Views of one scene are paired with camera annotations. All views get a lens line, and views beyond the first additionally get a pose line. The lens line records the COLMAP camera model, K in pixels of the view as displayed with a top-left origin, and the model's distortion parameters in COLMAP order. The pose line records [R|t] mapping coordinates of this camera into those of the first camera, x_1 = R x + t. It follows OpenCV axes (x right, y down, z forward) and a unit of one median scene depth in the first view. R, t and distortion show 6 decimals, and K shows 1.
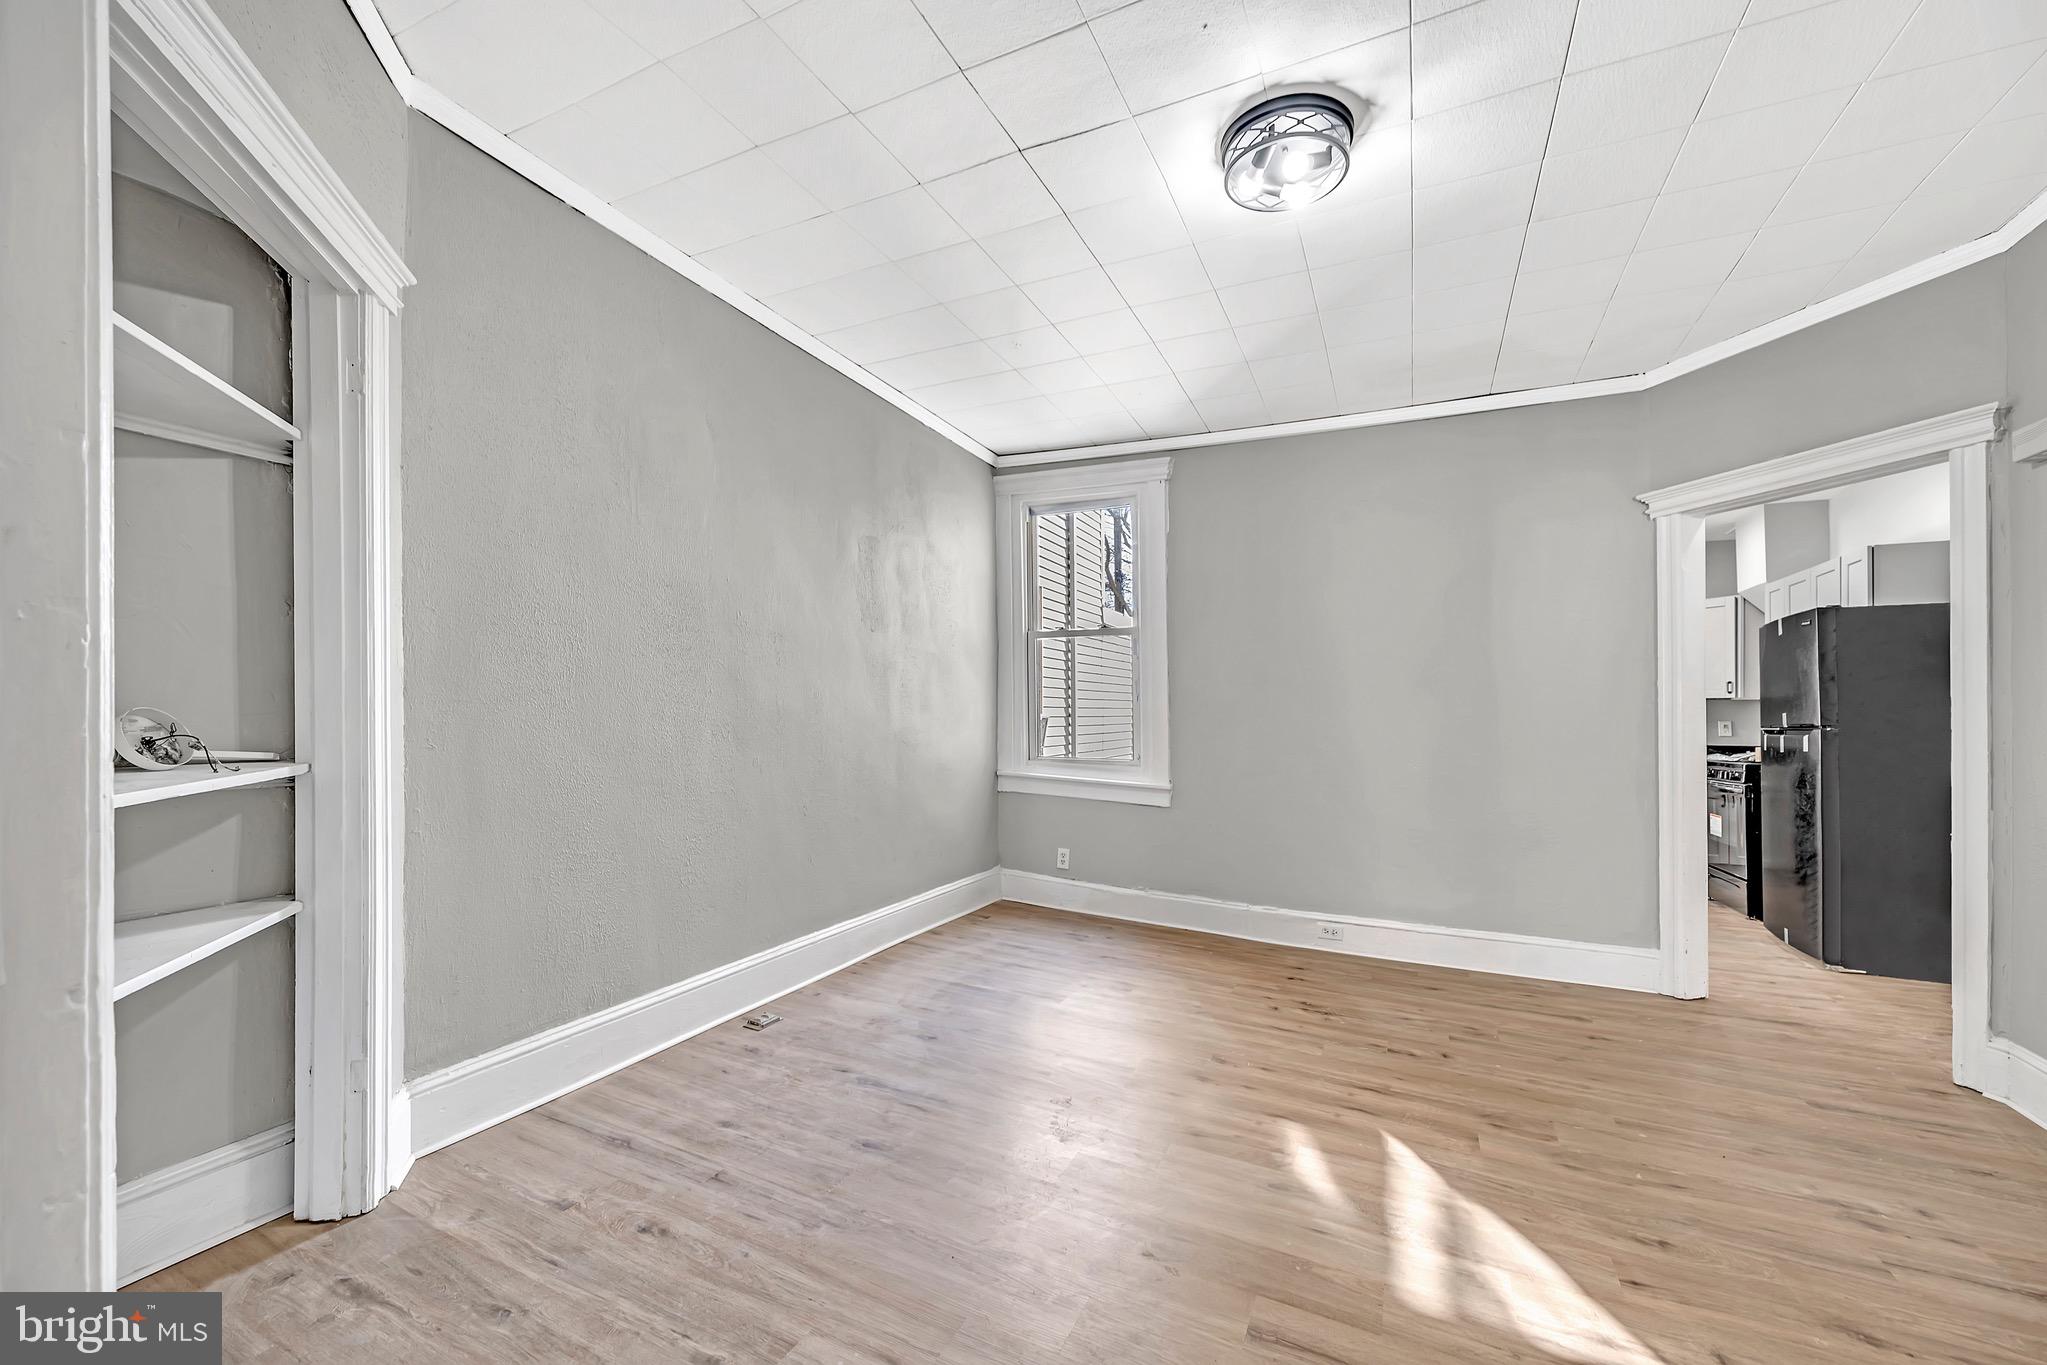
lens RADIAL K [[807.5, 0, 1011.2], [0, 807.5, 701.3], [0, 0, 1]] dist [-0.001752, 0.000133]
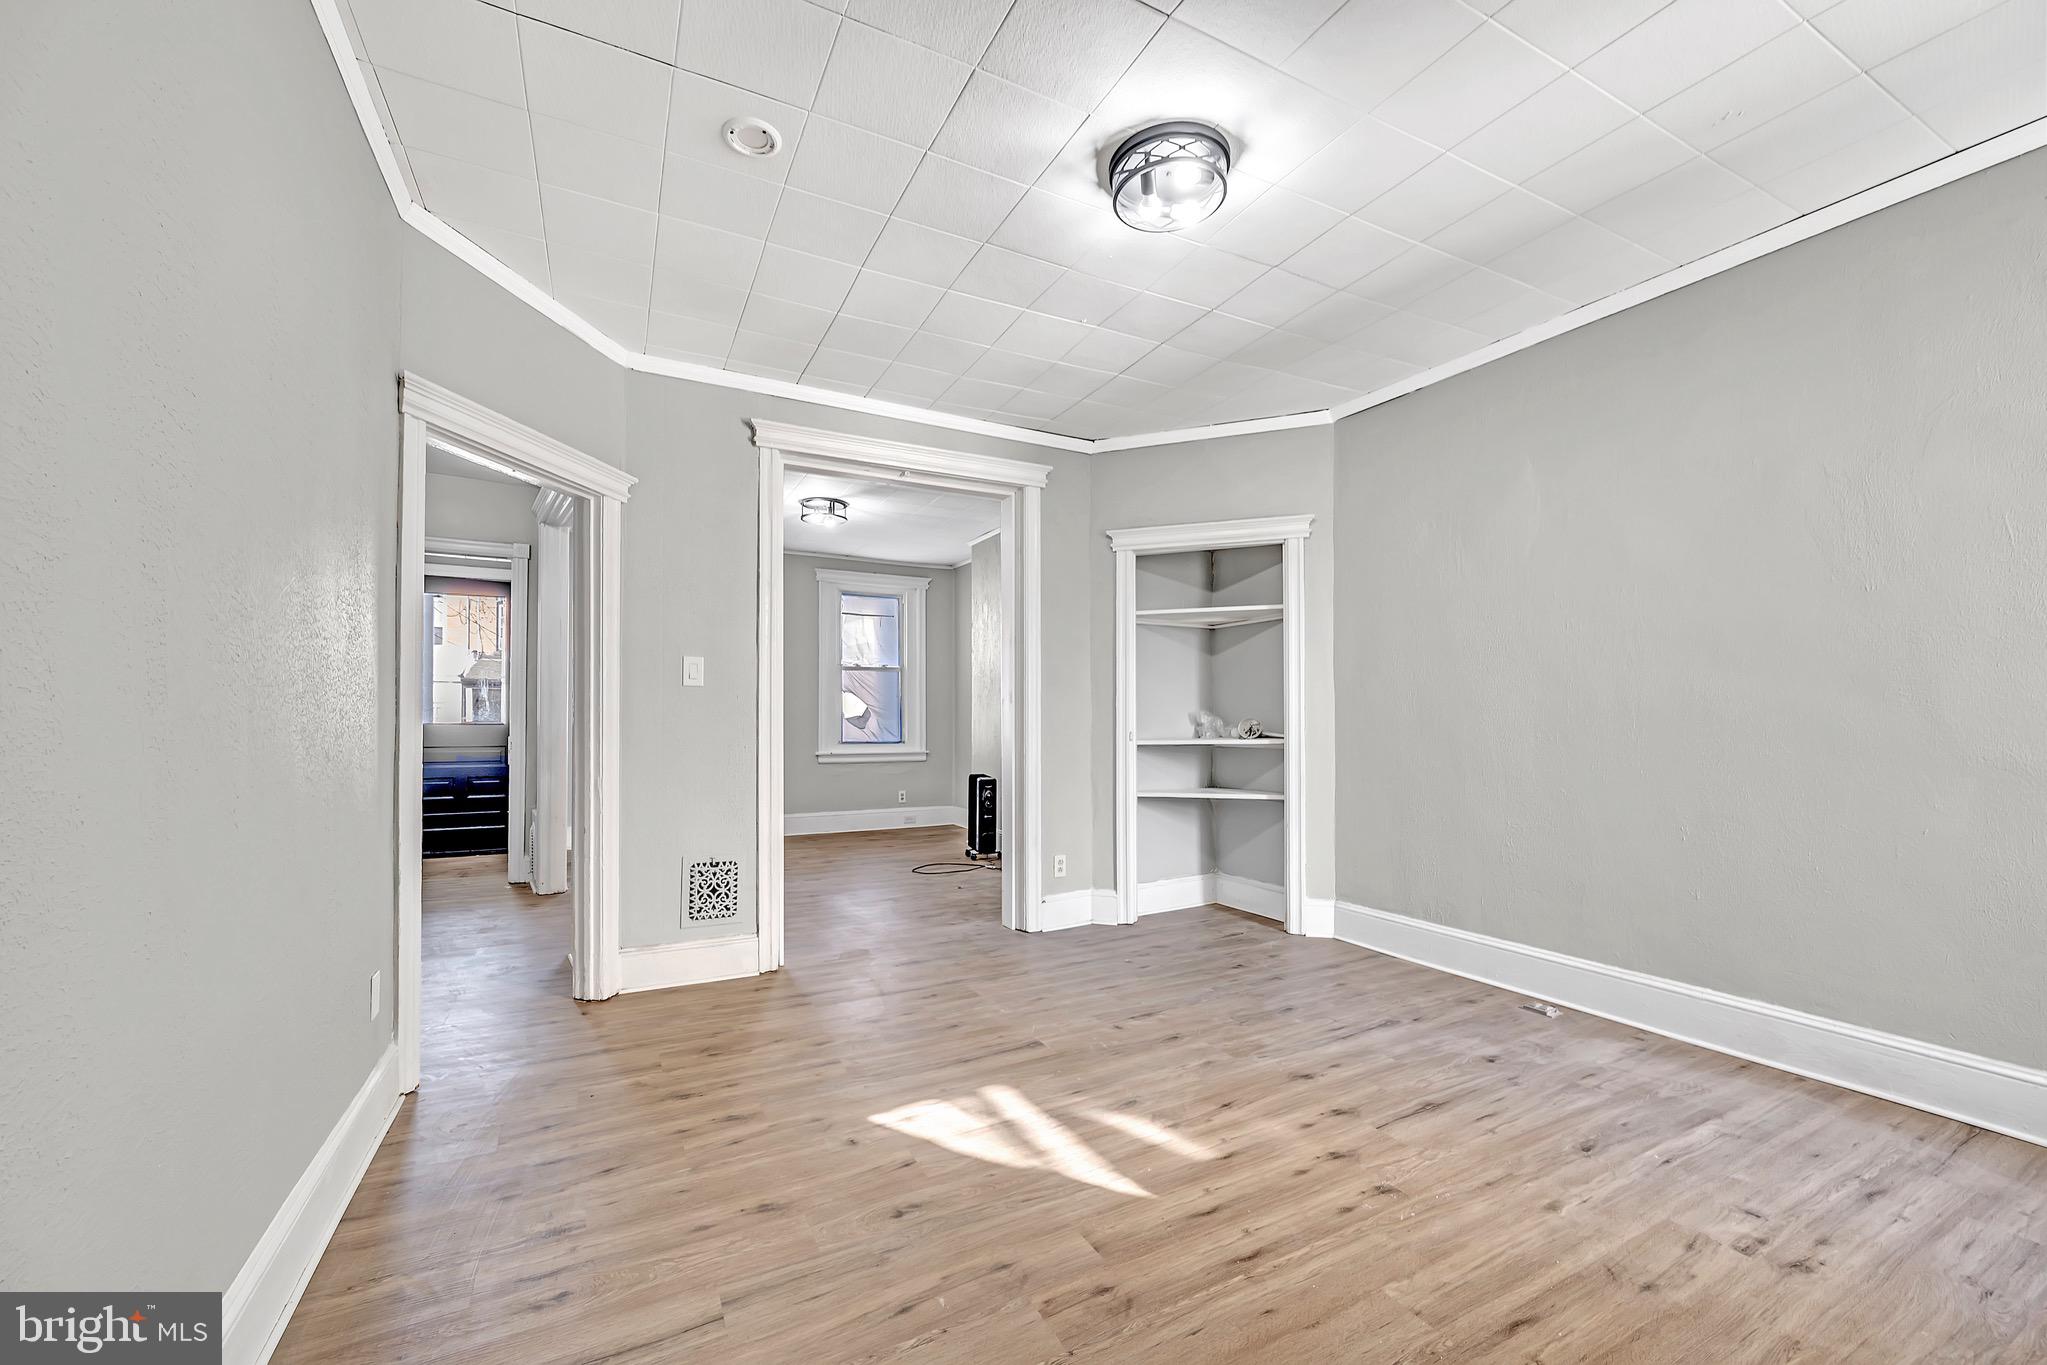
lens RADIAL K [[807.5, 0, 1003.6], [0, 807.5, 719.6], [0, 0, 1]] dist [-0.001752, 0.000133]
pose [[-0.590414, -0.006277, -0.807076, 1.268104], [0.002919, 0.999947, -0.009912, 0.033547], [0.807095, -0.008208, -0.590364, 1.394294]]
